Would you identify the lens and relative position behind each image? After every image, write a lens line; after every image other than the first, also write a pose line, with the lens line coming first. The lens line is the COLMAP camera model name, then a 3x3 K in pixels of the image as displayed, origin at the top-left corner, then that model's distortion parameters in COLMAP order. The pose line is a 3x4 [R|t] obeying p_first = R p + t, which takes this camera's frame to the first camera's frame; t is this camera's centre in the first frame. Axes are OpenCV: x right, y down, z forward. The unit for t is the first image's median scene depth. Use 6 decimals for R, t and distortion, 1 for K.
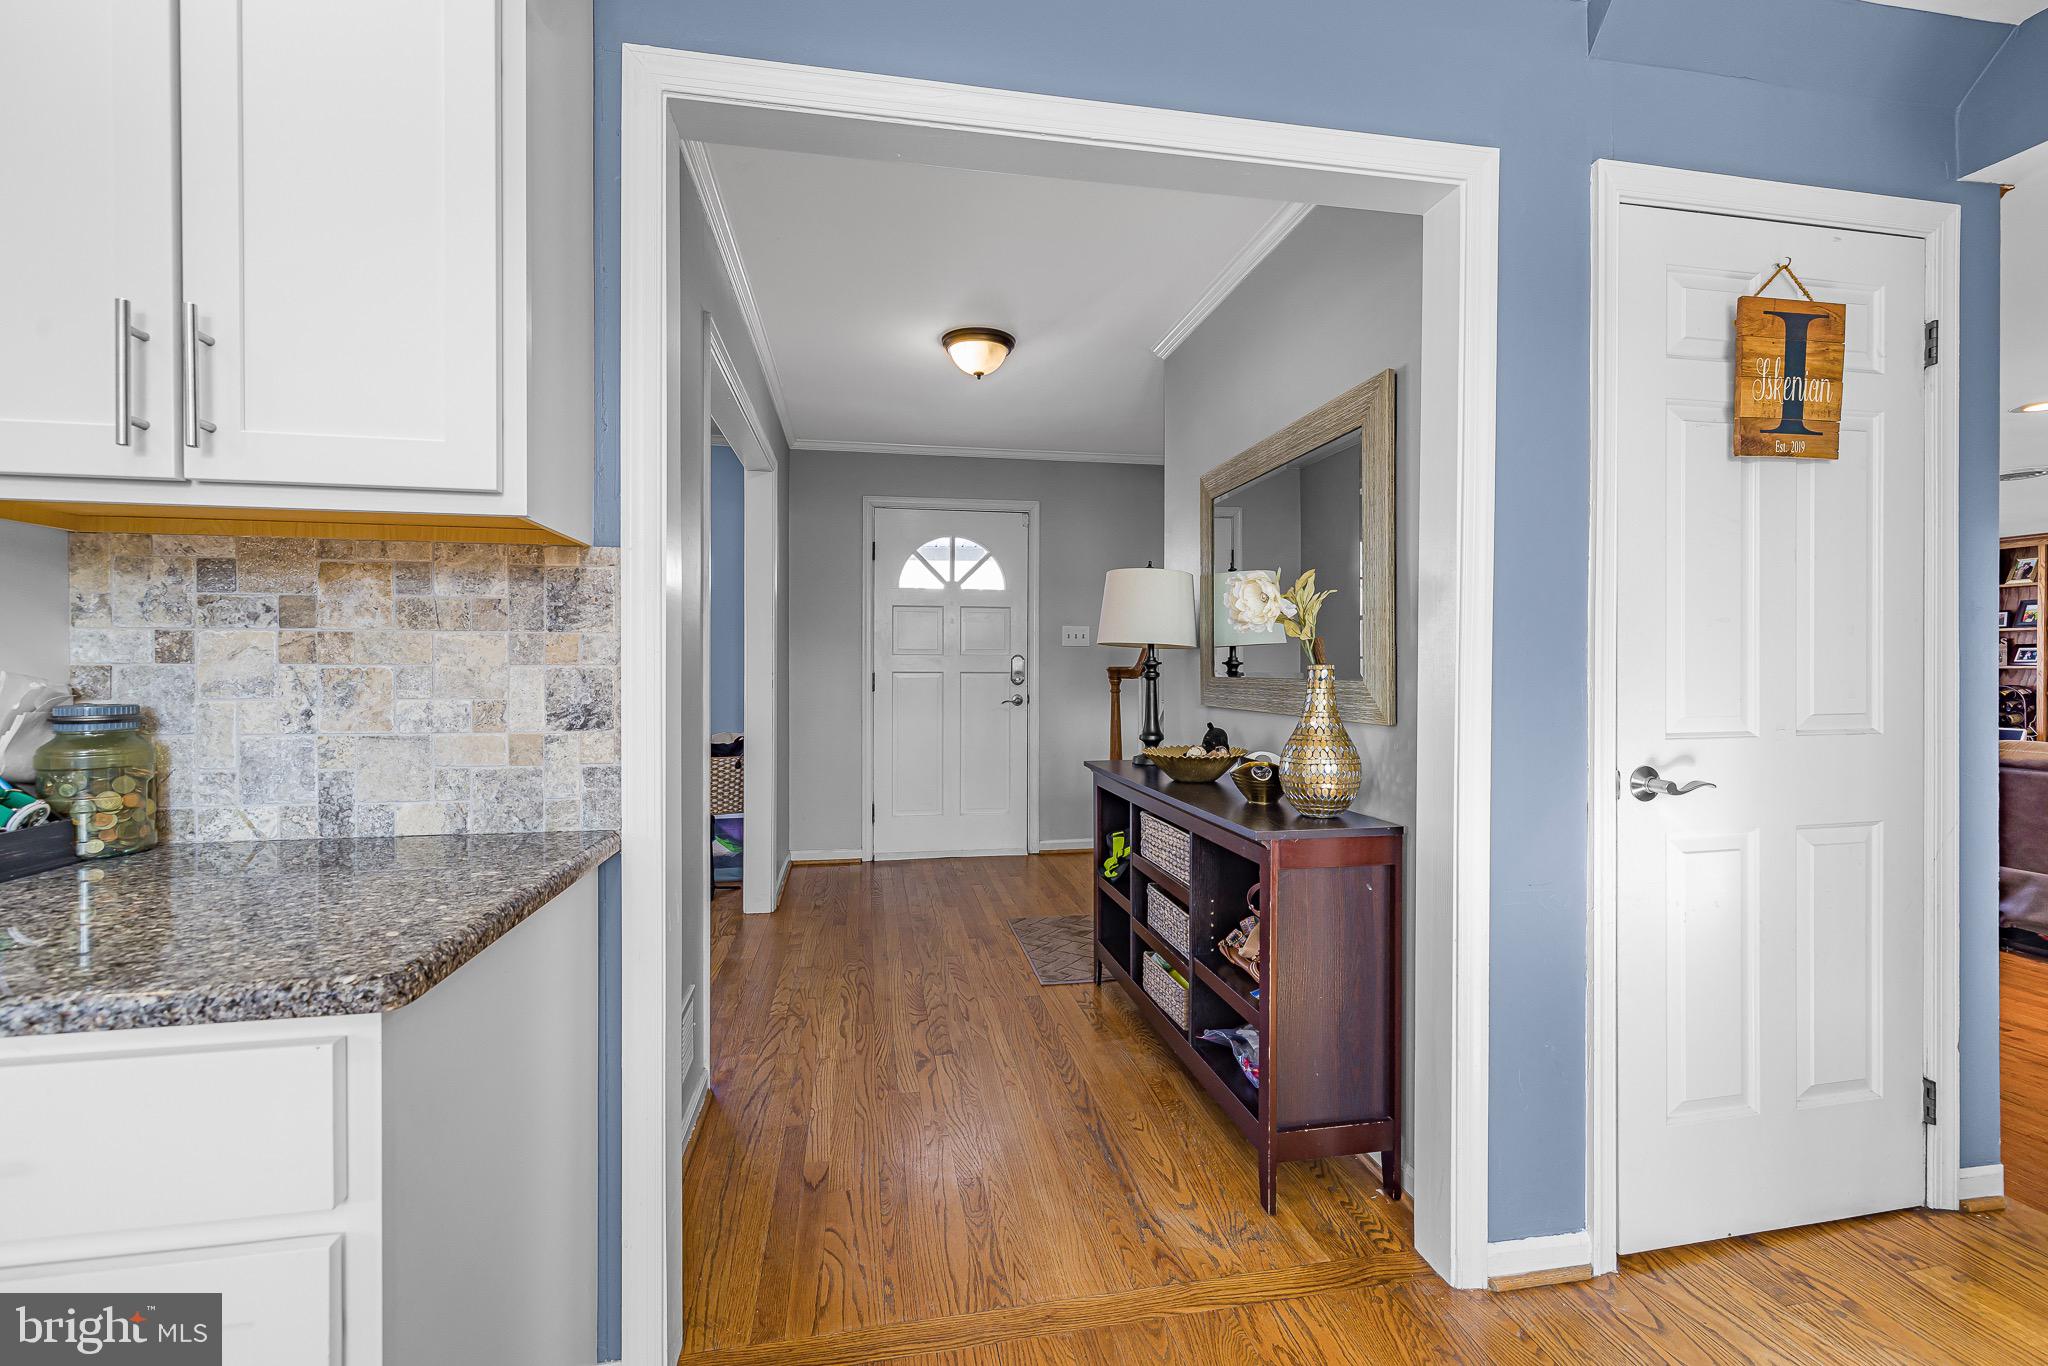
lens RADIAL K [[887.5, 0, 1046.2], [0, 887.5, 667.4], [0, 0, 1]] dist [-0.001111, 0.000974]
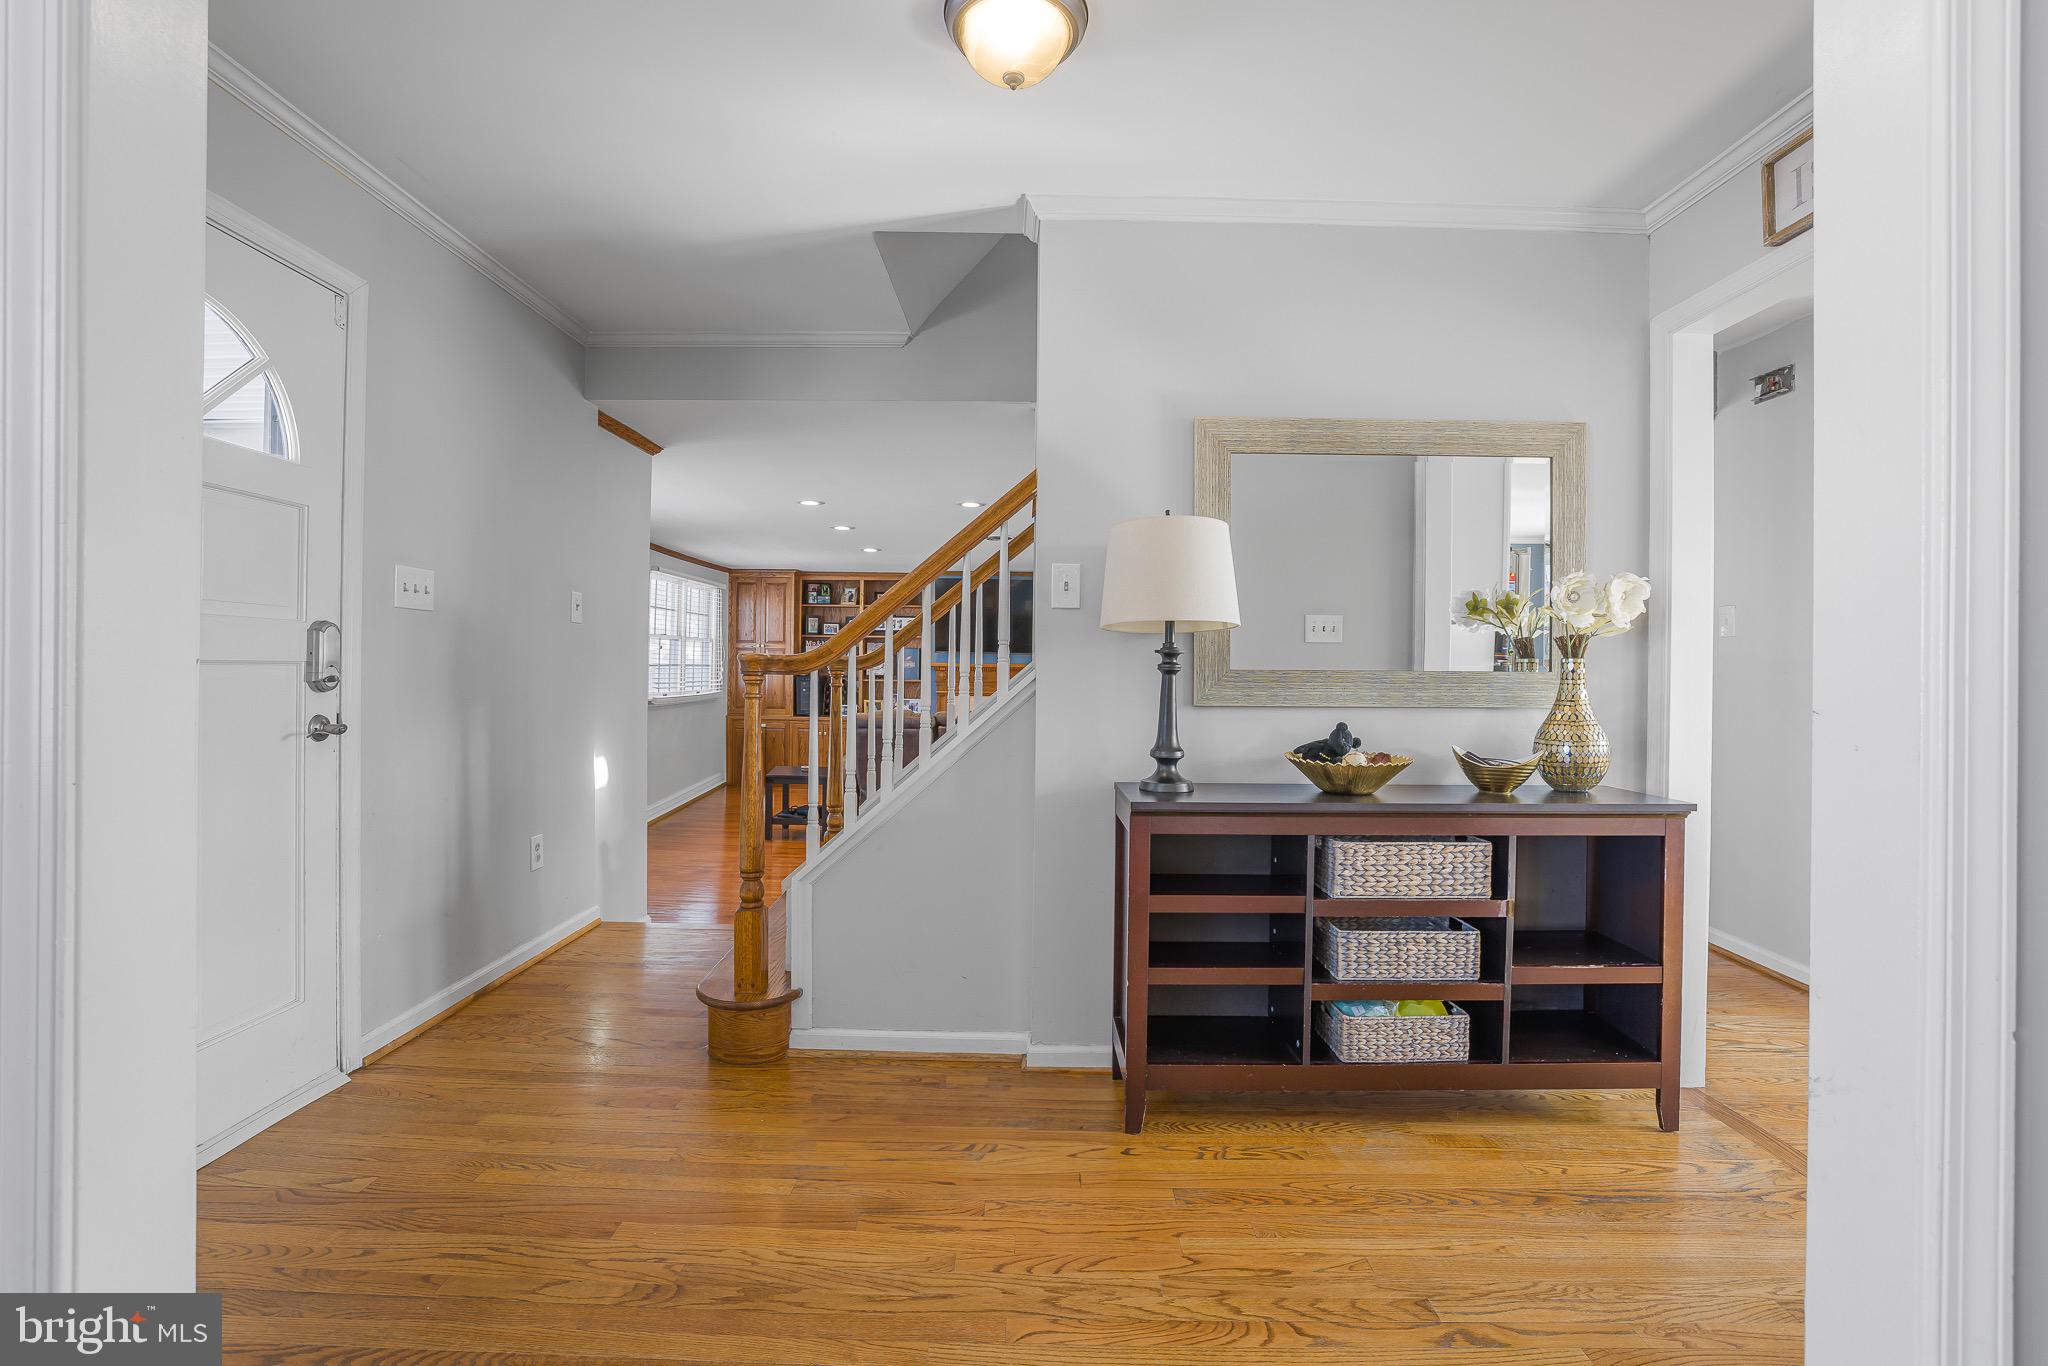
lens RADIAL K [[887.5, 0, 1037.4], [0, 887.5, 669.8], [0, 0, 1]] dist [-0.001111, 0.000974]
pose [[0.177677, -0.002141, 0.984087, -1.583094], [-0.007653, 0.999964, 0.003557, 0.022849], [-0.984059, -0.008164, 0.177654, 2.475255]]
